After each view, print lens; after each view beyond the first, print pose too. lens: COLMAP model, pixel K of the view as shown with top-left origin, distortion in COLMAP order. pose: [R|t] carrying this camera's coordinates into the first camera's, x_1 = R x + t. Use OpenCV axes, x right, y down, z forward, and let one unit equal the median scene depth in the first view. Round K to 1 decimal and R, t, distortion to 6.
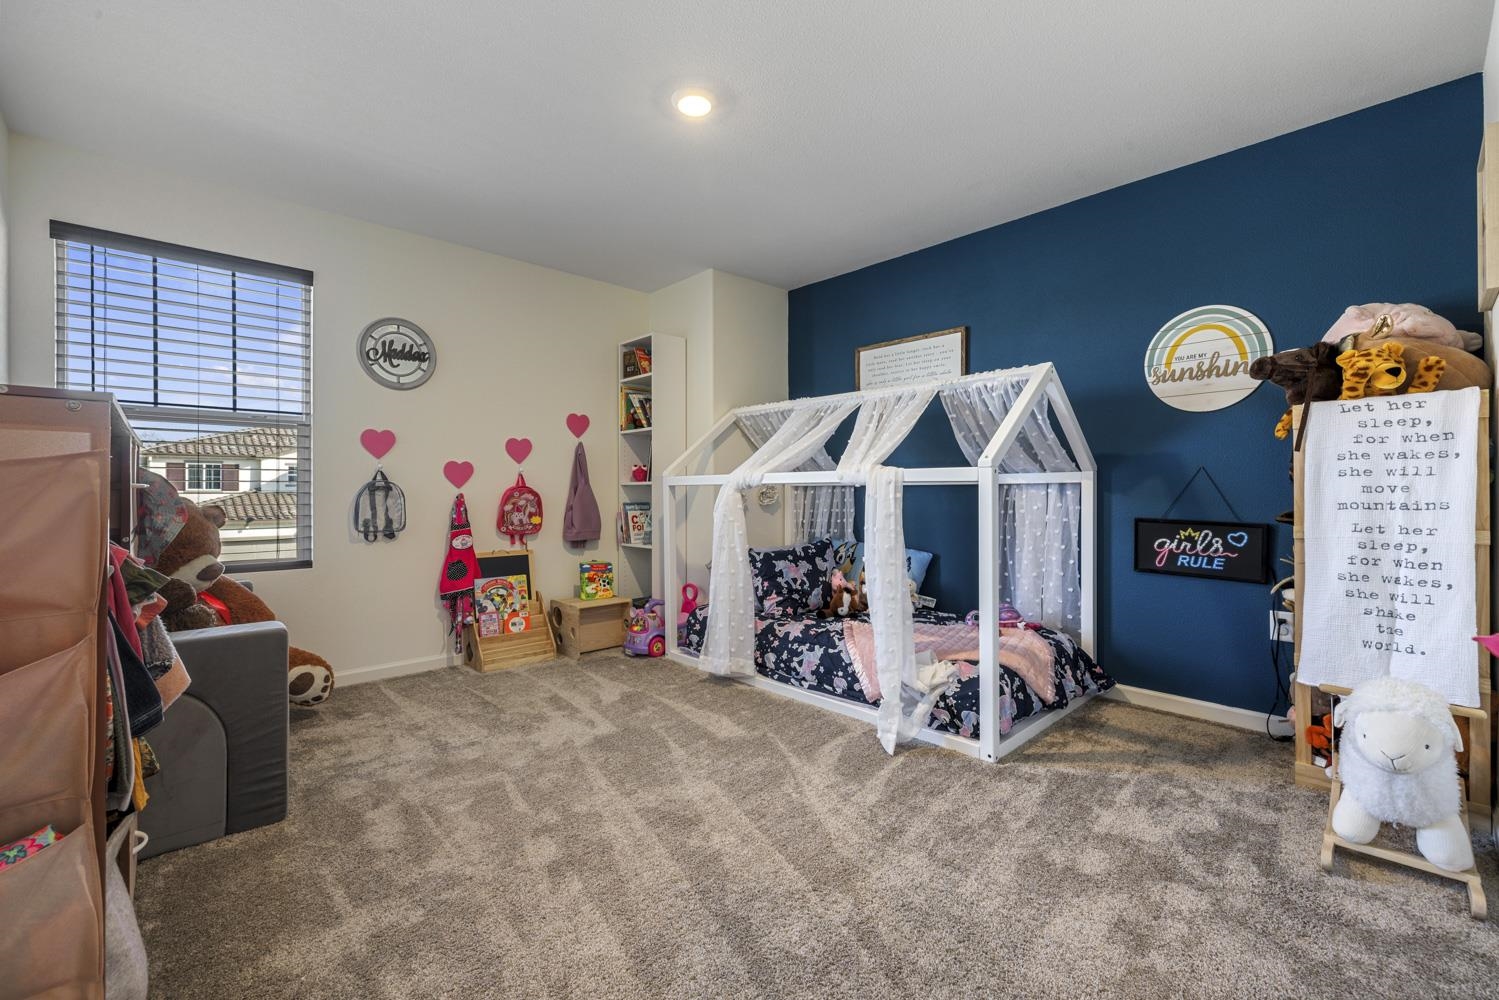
lens RADIAL K [[630.5, 0, 748.9], [0, 630.5, 489.7], [0, 0, 1]] dist [0.001575, -0.000205]
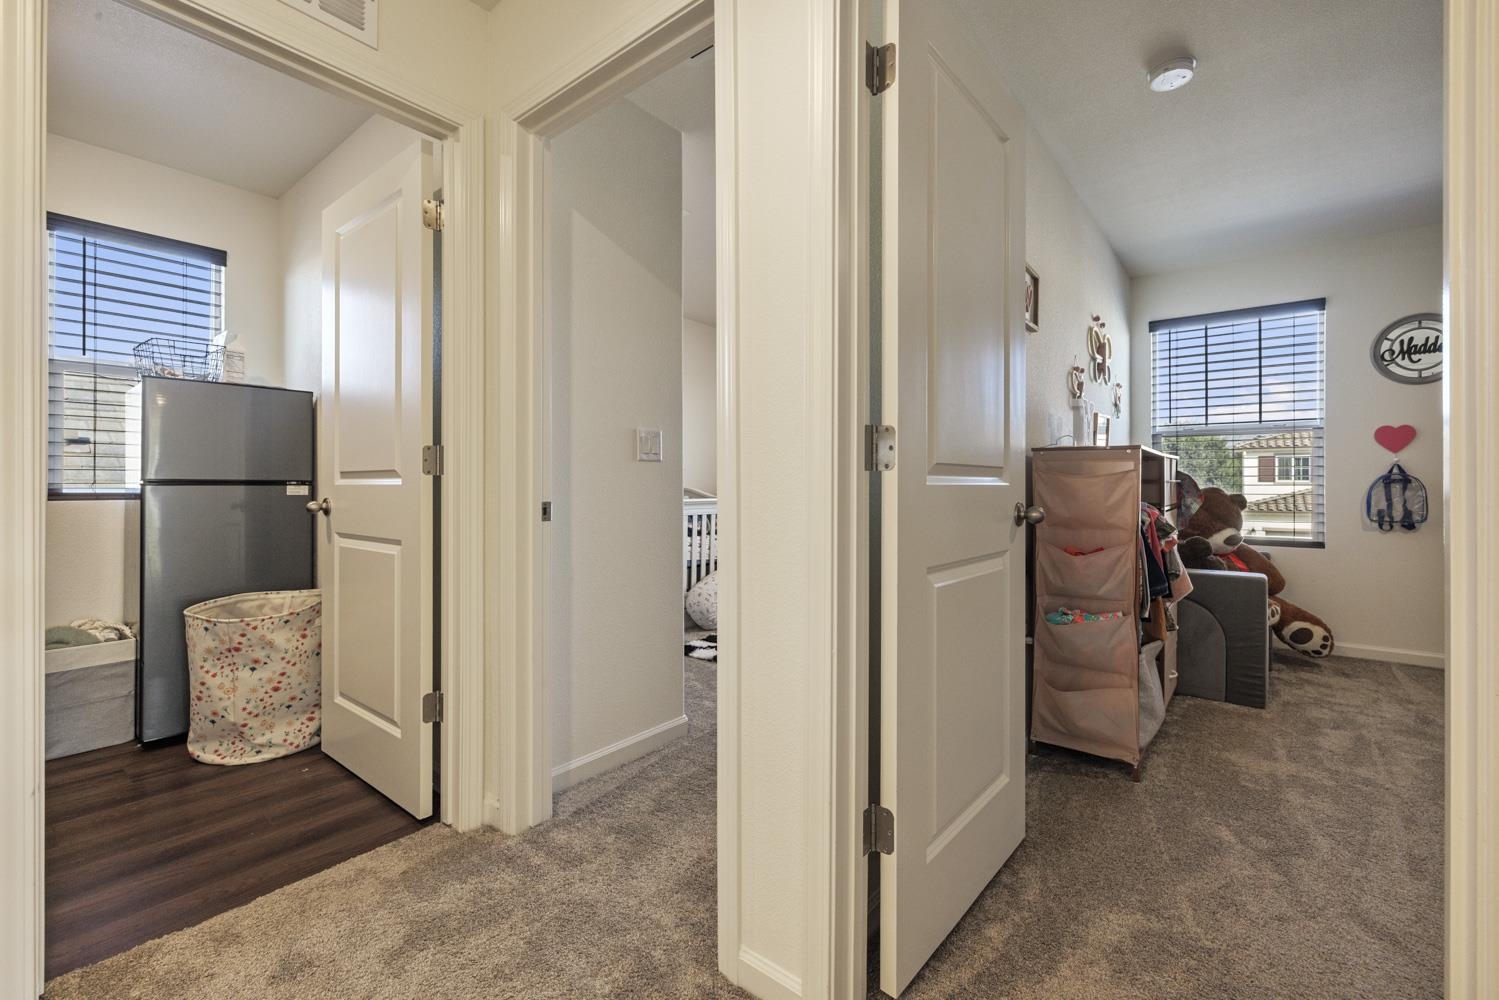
lens RADIAL K [[630.5, 0, 747.3], [0, 630.5, 490.0], [0, 0, 1]] dist [0.001575, -0.000205]
pose [[0.138510, 0.010966, -0.990300, 0.337999], [0.003377, 0.999928, 0.011545, -0.003141], [0.990355, -0.004943, 0.138463, -0.240083]]
